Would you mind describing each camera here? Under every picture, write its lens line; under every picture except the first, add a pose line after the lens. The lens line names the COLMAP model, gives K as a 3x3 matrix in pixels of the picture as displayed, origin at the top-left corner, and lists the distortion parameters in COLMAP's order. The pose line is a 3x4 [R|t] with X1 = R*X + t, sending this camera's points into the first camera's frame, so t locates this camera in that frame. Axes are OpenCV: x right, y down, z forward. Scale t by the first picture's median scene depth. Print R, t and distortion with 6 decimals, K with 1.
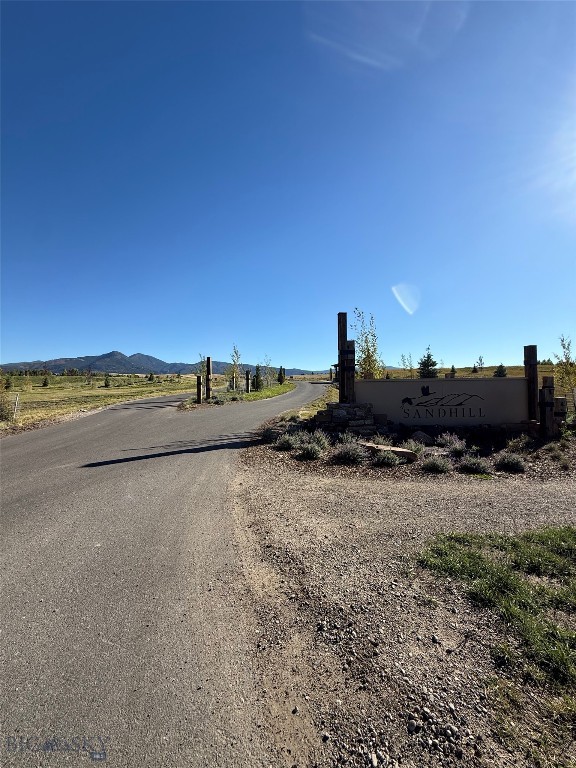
lens RADIAL K [[306.7, 0, 289.8], [0, 306.7, 383.2], [0, 0, 1]] dist [-0.001770, 0.000197]
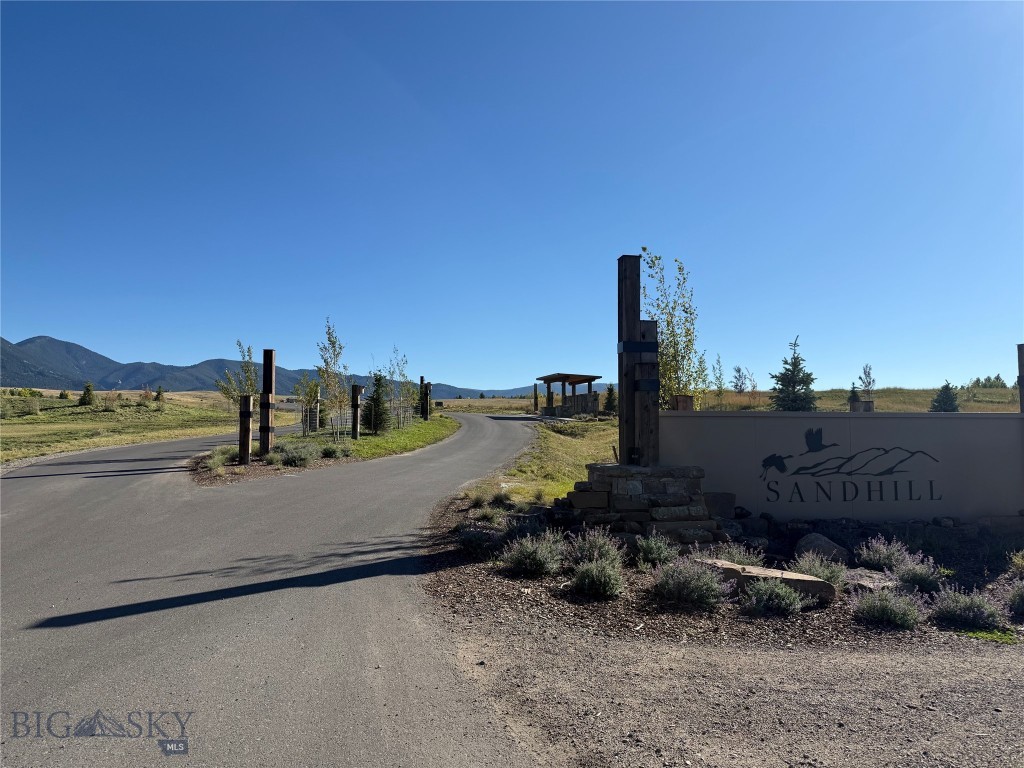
lens RADIAL K [[721.5, 0, 504.2], [0, 721.5, 380.5], [0, 0, 1]] dist [0.038140, -0.044062]
pose [[0.993775, 0.023541, 0.108886, -0.105207], [-0.017762, 0.998397, -0.053745, 0.003801], [-0.109977, 0.051476, 0.992600, 0.013802]]
